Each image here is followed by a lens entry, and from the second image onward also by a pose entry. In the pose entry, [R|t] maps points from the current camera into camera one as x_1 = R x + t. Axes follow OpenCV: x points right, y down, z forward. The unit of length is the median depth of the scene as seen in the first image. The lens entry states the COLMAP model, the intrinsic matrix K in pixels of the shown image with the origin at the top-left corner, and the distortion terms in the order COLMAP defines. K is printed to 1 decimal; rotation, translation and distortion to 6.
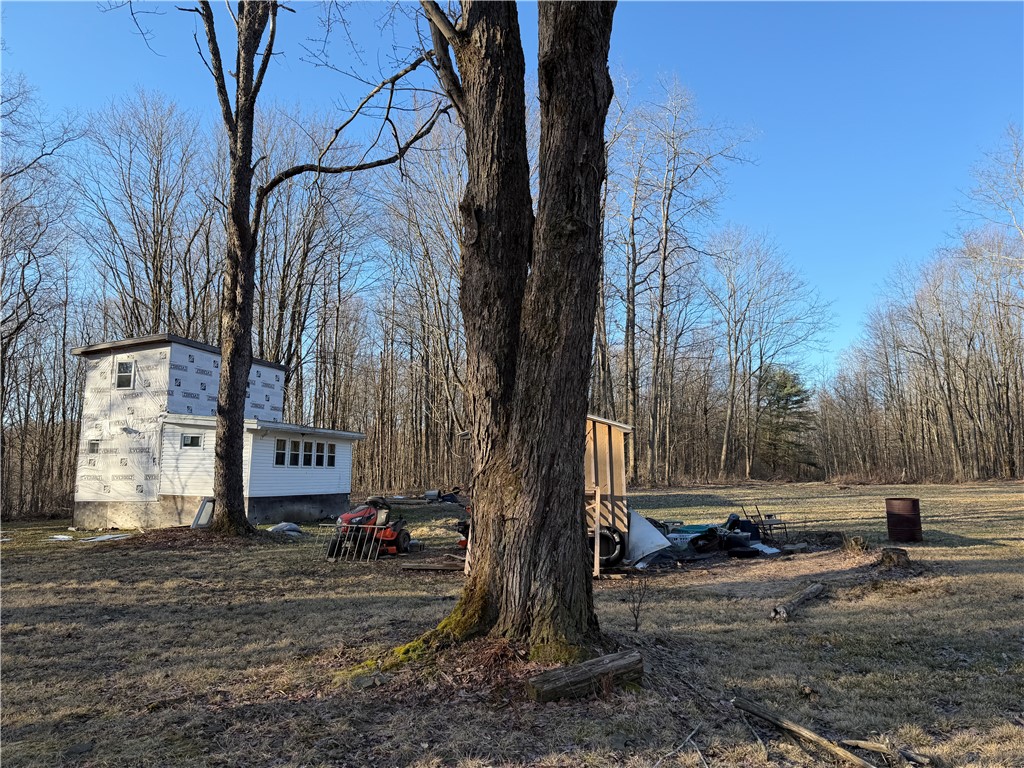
lens RADIAL K [[708.0, 0, 517.4], [0, 708.0, 388.1], [0, 0, 1]] dist [0.009858, 0.000635]
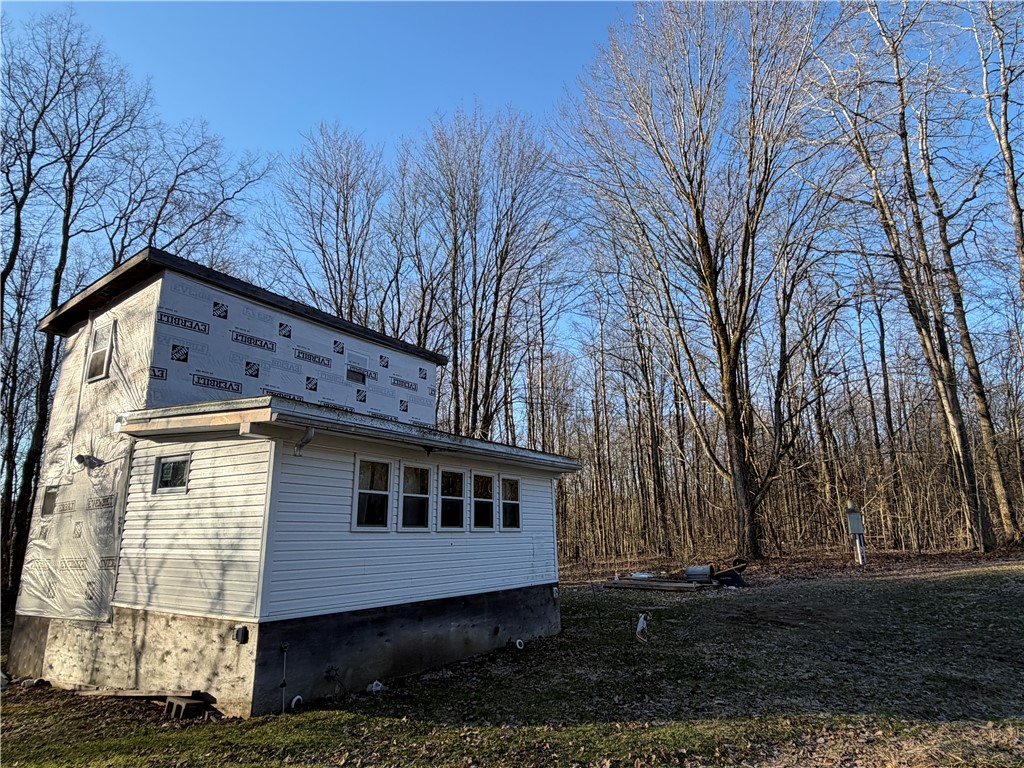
lens RADIAL K [[600.3, 0, 515.1], [0, 600.3, 376.9], [0, 0, 1]] dist [-0.007118, -0.001658]
pose [[0.947789, -0.103134, -0.301762, -0.137902], [0.061157, 0.987480, -0.145406, 0.073308], [0.312980, 0.119359, 0.942230, 0.645445]]
